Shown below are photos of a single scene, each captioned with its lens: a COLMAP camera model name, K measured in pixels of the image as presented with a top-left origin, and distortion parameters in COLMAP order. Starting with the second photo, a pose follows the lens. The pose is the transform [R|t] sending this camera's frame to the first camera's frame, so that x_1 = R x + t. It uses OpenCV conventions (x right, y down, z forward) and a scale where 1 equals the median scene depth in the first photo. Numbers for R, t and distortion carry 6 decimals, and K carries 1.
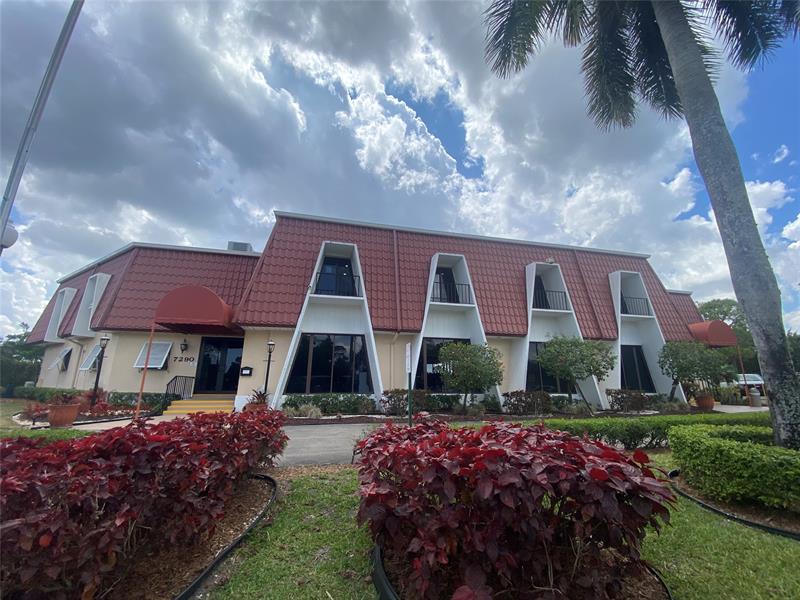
lens RADIAL K [[342.6, 0, 400.0], [0, 342.6, 300.0], [0, 0, 1]] dist [-0.020746, -0.000052]
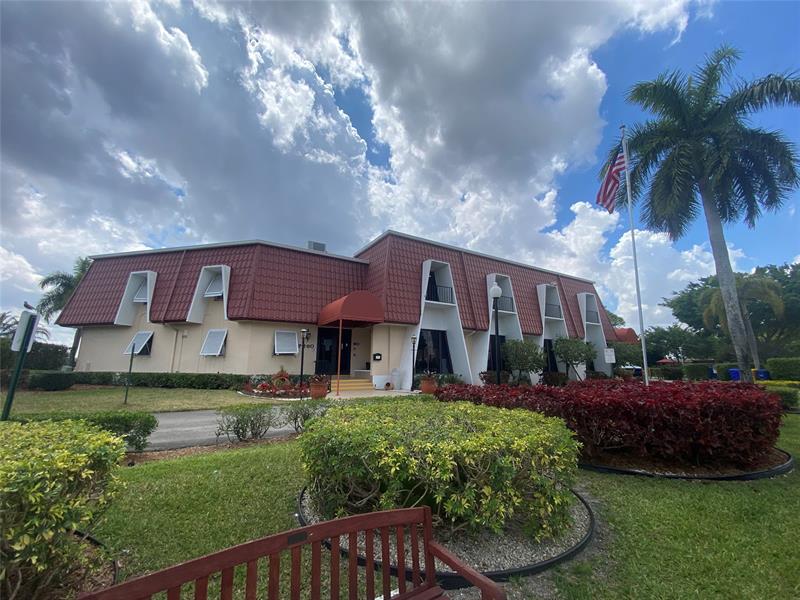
lens RADIAL K [[320.3, 0, 398.5], [0, 320.3, 334.0], [0, 0, 1]] dist [0.001339, 0.000081]
pose [[0.955266, 0.031372, 0.294079, -0.316707], [-0.073464, 0.988363, 0.133200, -0.019663], [-0.286478, -0.148846, 0.946454, -0.072117]]
